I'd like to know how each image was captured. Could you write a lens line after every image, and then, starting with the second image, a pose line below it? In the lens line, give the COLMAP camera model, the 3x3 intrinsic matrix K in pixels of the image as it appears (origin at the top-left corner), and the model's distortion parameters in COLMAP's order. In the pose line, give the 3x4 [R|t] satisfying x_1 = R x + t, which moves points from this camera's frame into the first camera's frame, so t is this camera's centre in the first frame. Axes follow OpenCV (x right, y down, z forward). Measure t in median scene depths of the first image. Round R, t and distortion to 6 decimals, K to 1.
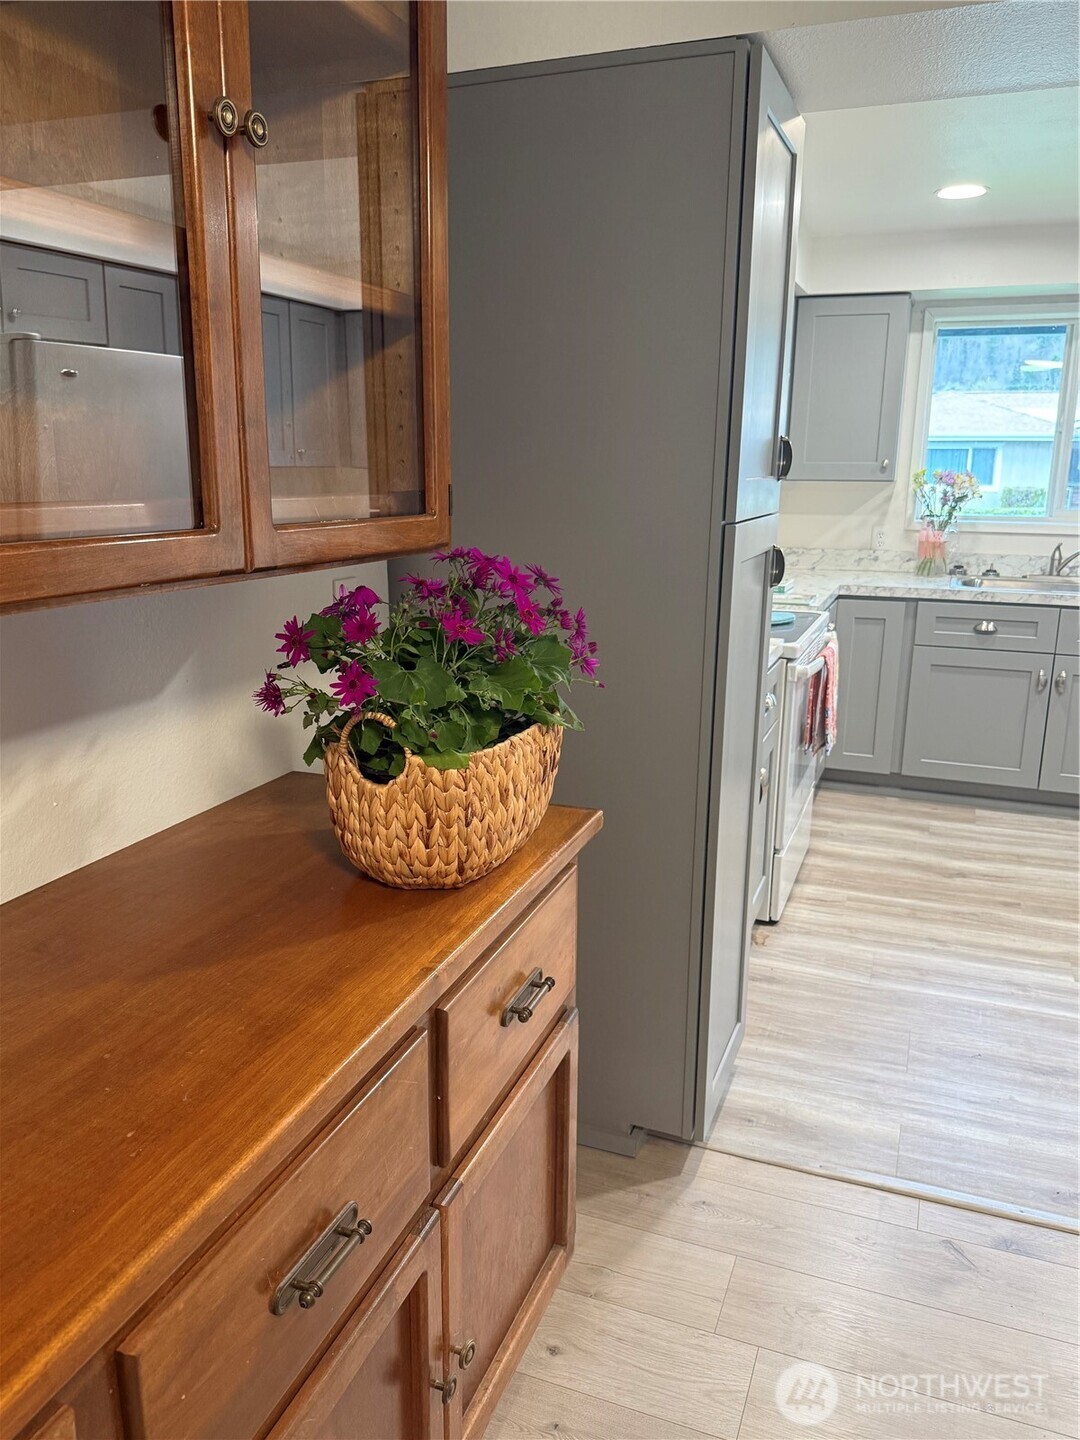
lens RADIAL K [[1041.0, 0, 538.6], [0, 1041.0, 735.8], [0, 0, 1]] dist [0.080854, -0.105984]
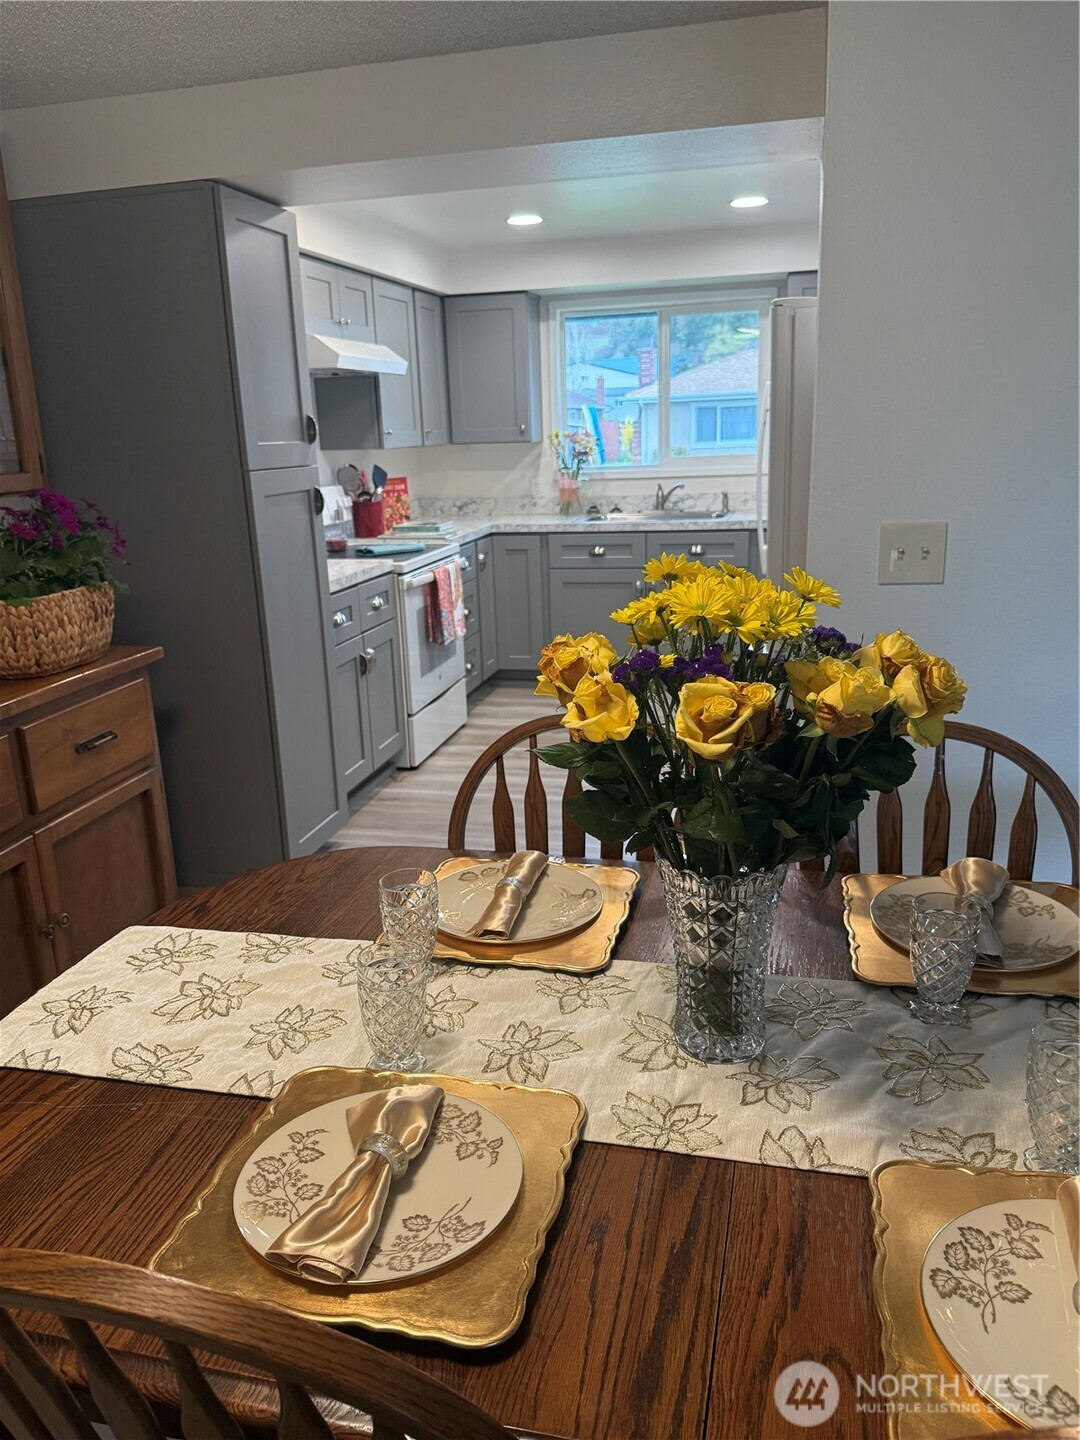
lens RADIAL K [[1041.0, 0, 534.2], [0, 1041.0, 727.4], [0, 0, 1]] dist [0.080854, -0.105984]
pose [[0.990662, -0.074032, 0.114493, 0.205543], [0.071707, 0.997130, 0.024296, 0.092650], [-0.115963, -0.015859, 0.993127, -0.342188]]
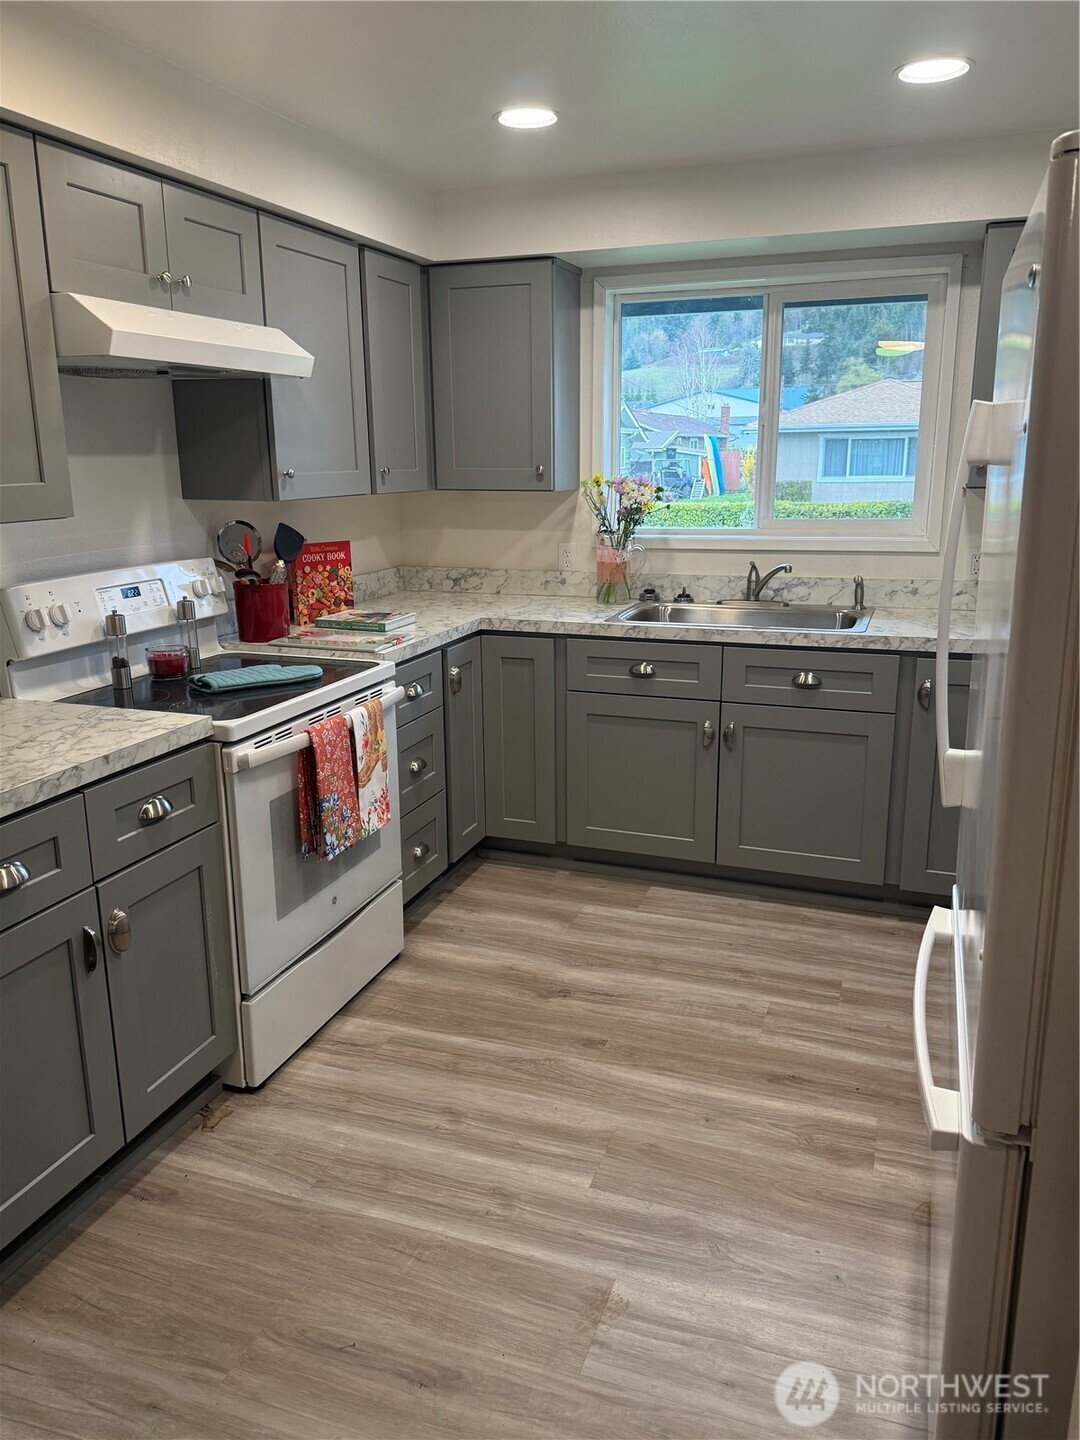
lens RADIAL K [[1041.0, 0, 539.1], [0, 1041.0, 709.2], [0, 0, 1]] dist [0.080854, -0.105984]
pose [[0.999706, -0.018482, 0.015671, 0.378449], [0.018780, 0.999642, -0.019071, -0.065918], [-0.015313, 0.019360, 0.999695, 0.217122]]
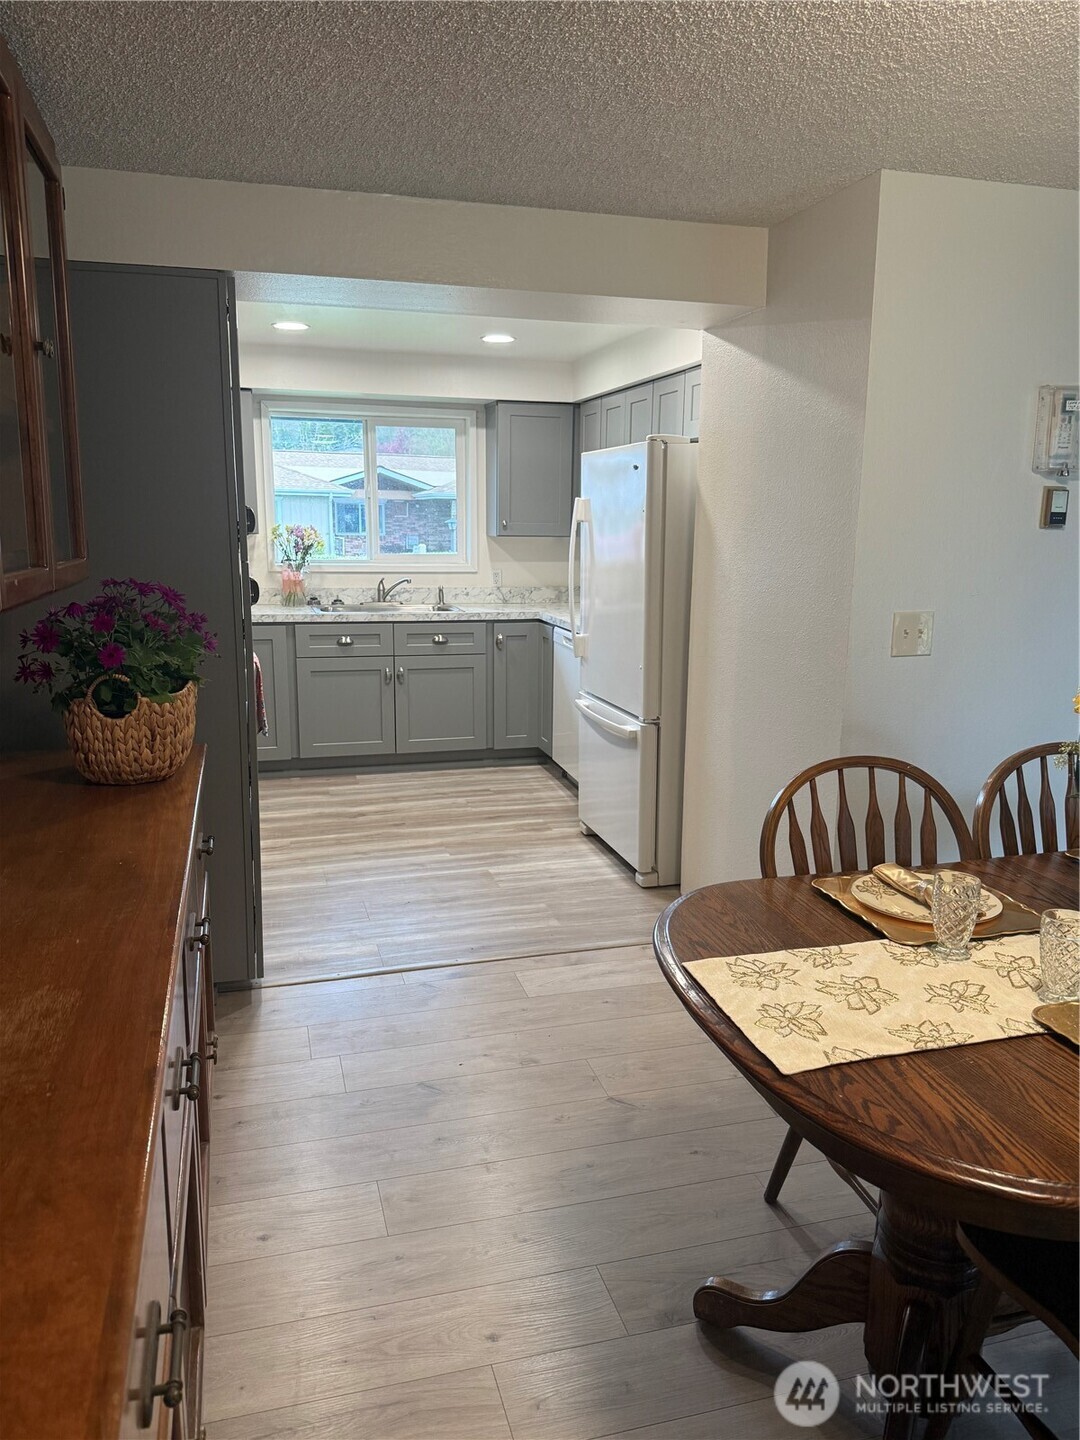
lens RADIAL K [[1041.0, 0, 542.2], [0, 1041.0, 715.9], [0, 0, 1]] dist [0.080854, -0.105984]
pose [[0.796166, -0.111573, 0.594703, -0.214837], [0.149031, 0.988733, -0.014019, 0.058590], [-0.586439, 0.099790, 0.803823, -0.261196]]
